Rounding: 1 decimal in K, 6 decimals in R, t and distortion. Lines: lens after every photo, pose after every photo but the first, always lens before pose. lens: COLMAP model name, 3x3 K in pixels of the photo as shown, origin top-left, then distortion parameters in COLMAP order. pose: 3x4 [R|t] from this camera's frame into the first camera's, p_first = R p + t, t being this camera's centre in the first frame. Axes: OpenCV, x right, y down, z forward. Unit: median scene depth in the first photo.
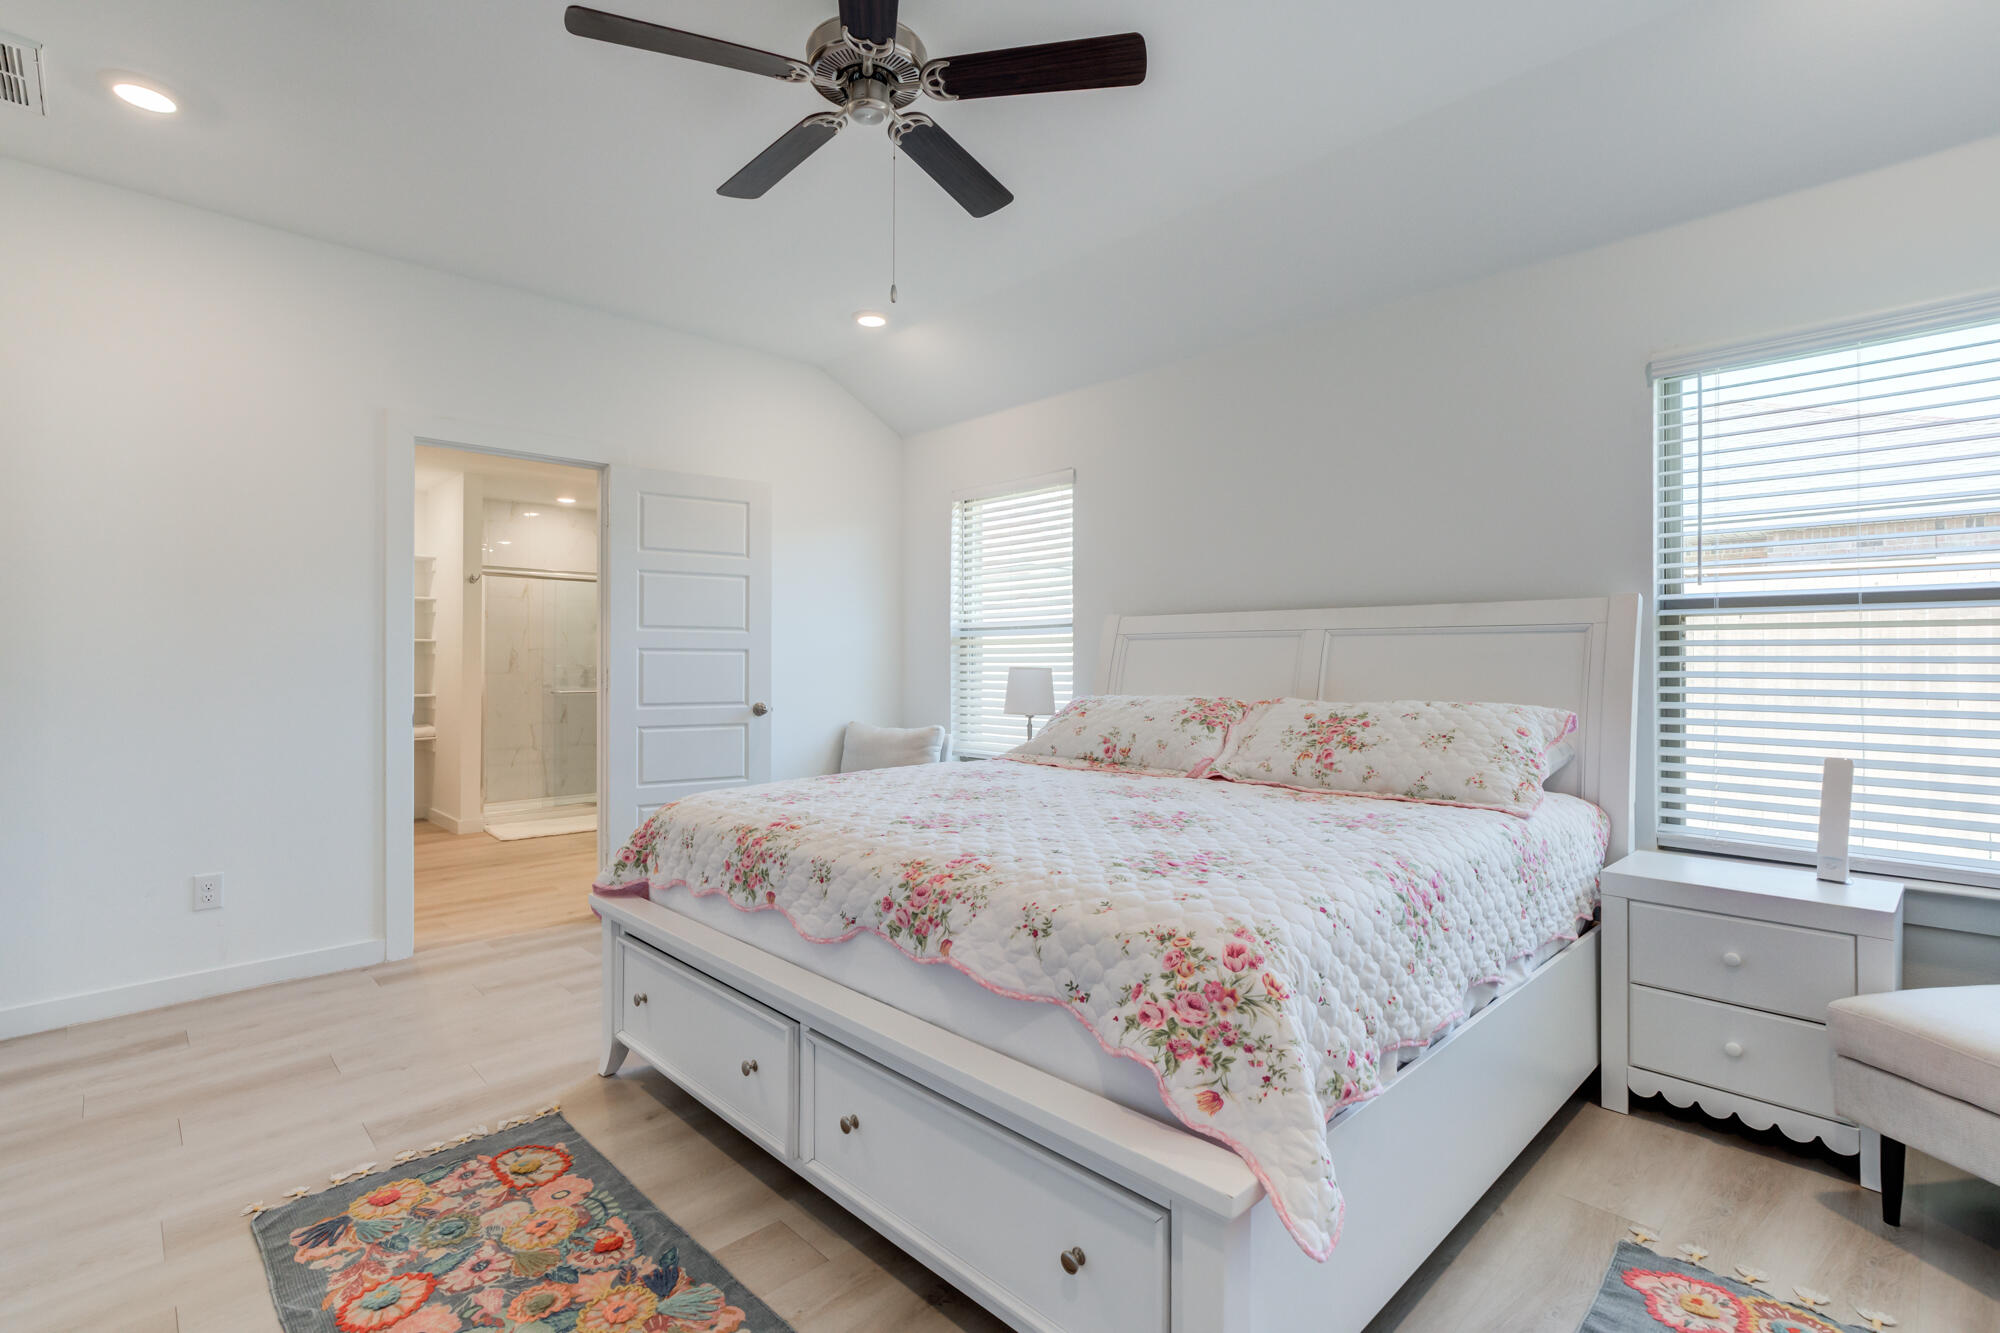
lens RADIAL K [[926.8, 0, 990.3], [0, 926.8, 663.5], [0, 0, 1]] dist [-0.024247, 0.020383]
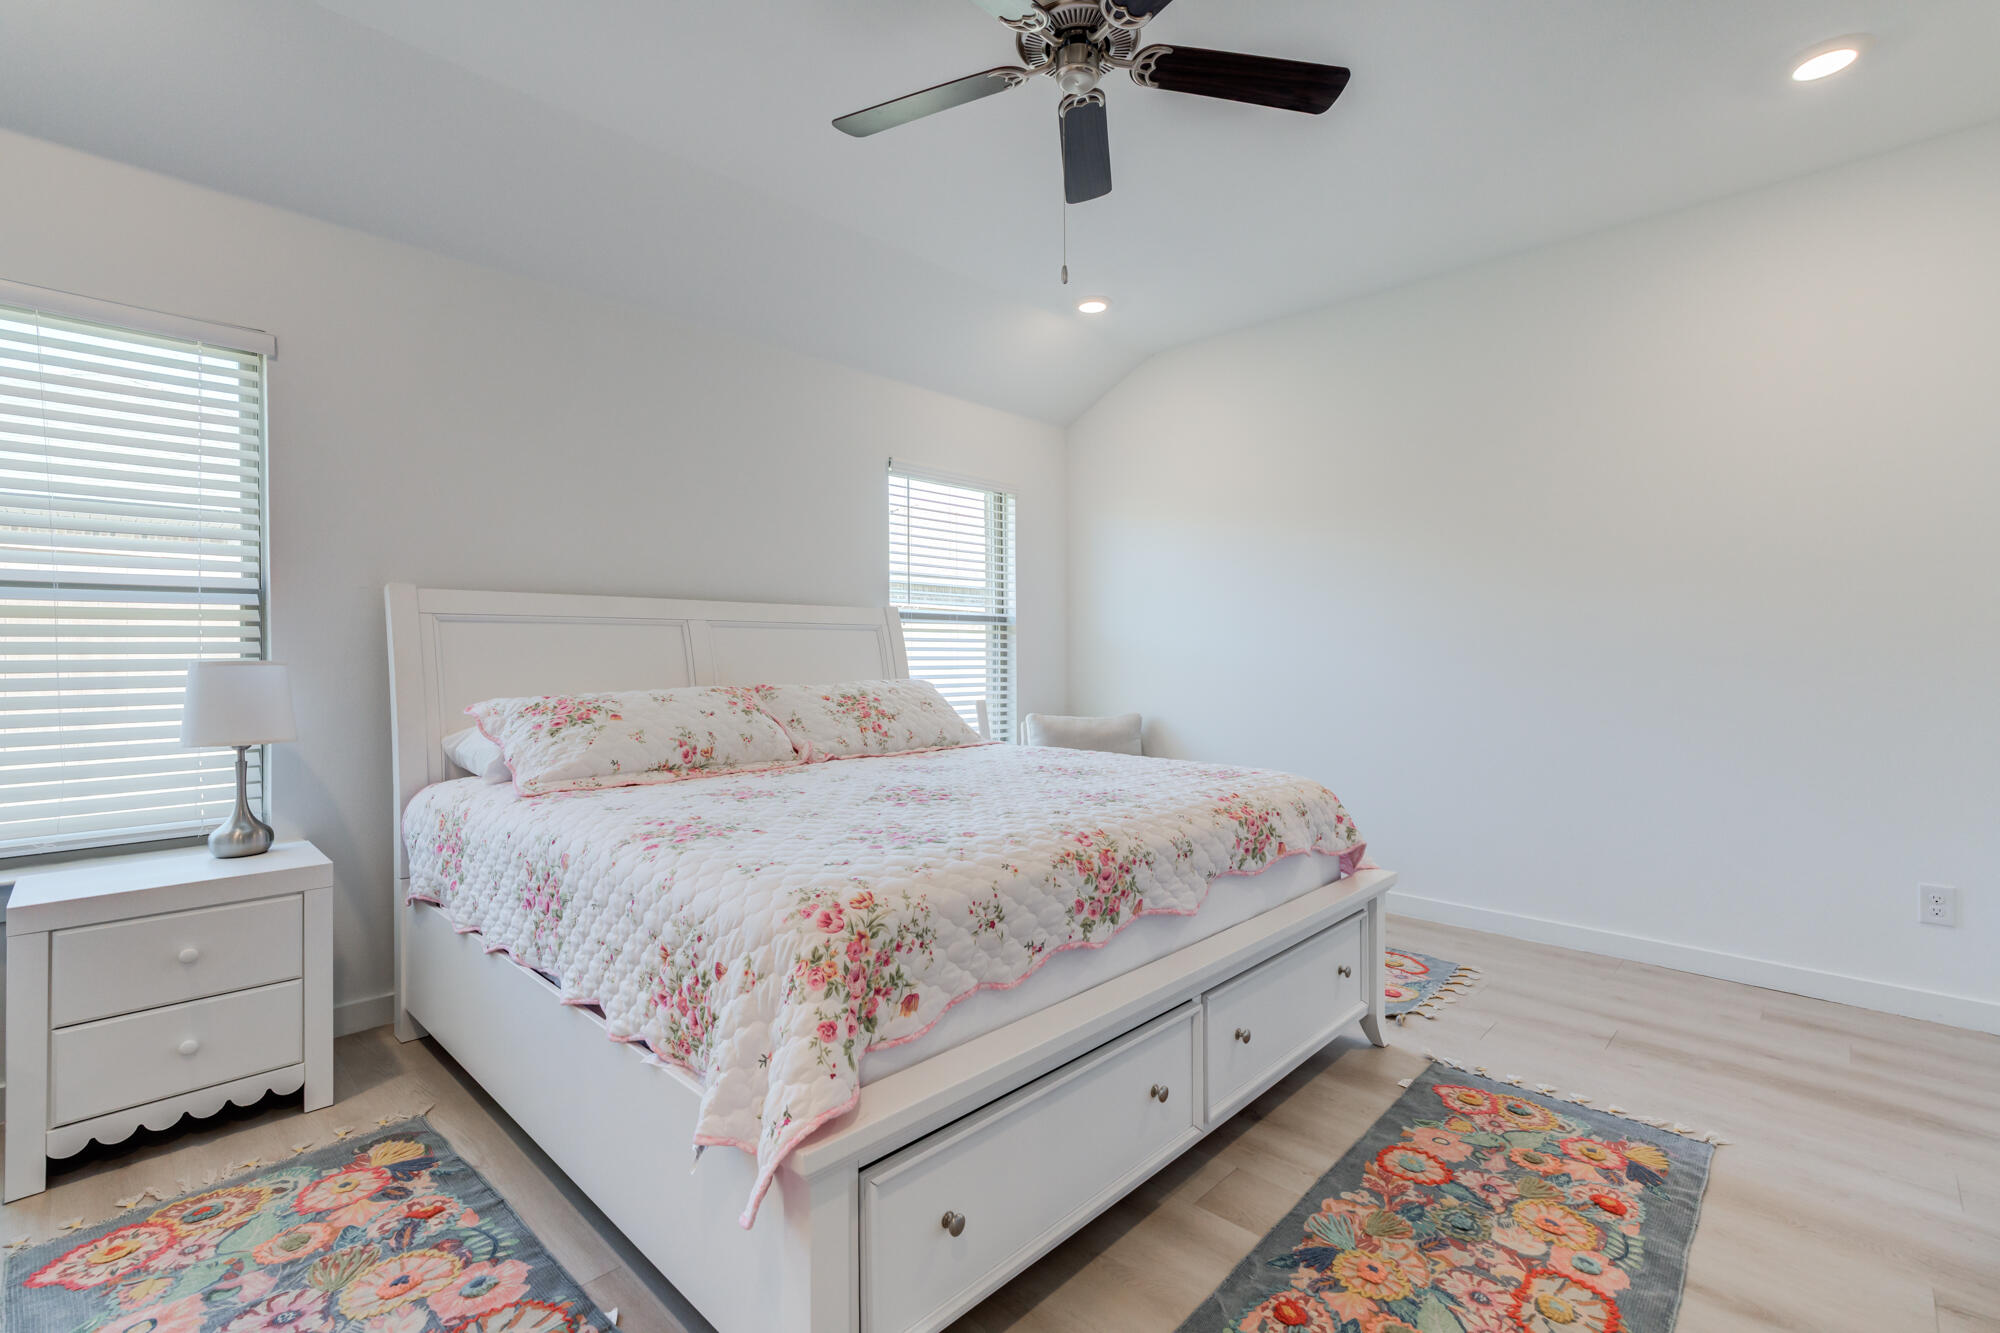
lens RADIAL K [[903.1, 0, 991.6], [0, 903.1, 659.1], [0, 0, 1]] dist [-0.019856, 0.013934]
pose [[-0.038902, -0.009181, 0.999201, -0.863306], [0.001733, 0.999956, 0.009255, -0.001680], [-0.999242, 0.002092, -0.038885, 0.907230]]
